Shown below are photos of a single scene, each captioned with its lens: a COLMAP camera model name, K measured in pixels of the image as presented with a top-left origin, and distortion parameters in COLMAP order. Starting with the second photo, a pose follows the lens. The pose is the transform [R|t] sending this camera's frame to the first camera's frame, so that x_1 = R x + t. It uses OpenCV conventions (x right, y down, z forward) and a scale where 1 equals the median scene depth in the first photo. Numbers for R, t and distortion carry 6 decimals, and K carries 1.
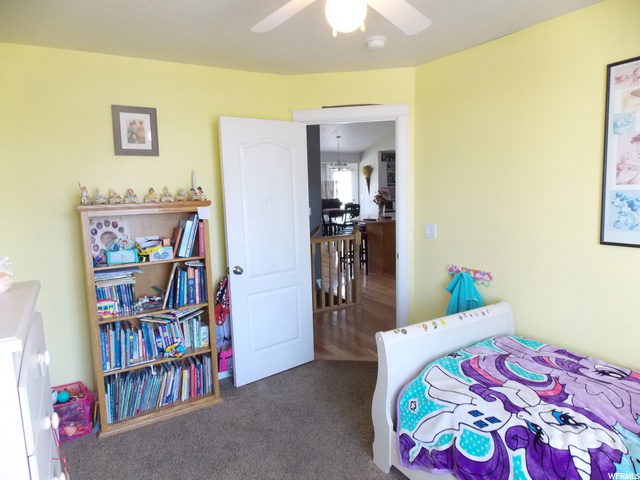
lens RADIAL K [[423.2, 0, 320.0], [0, 423.2, 240.0], [0, 0, 1]] dist [0.000110, -0.001049]
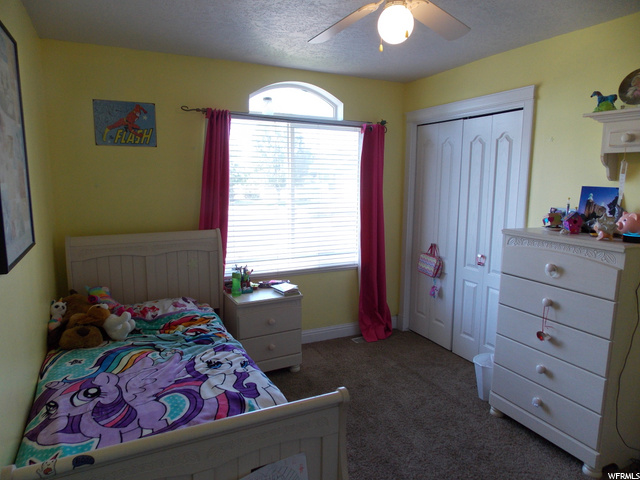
lens RADIAL K [[423.2, 0, 320.0], [0, 423.2, 240.0], [0, 0, 1]] dist [0.000110, -0.001049]
pose [[-0.996817, 0.001121, 0.079716, 0.141146], [0.023256, 0.960502, 0.277298, -0.240942], [-0.076257, 0.278269, -0.957471, 1.798371]]
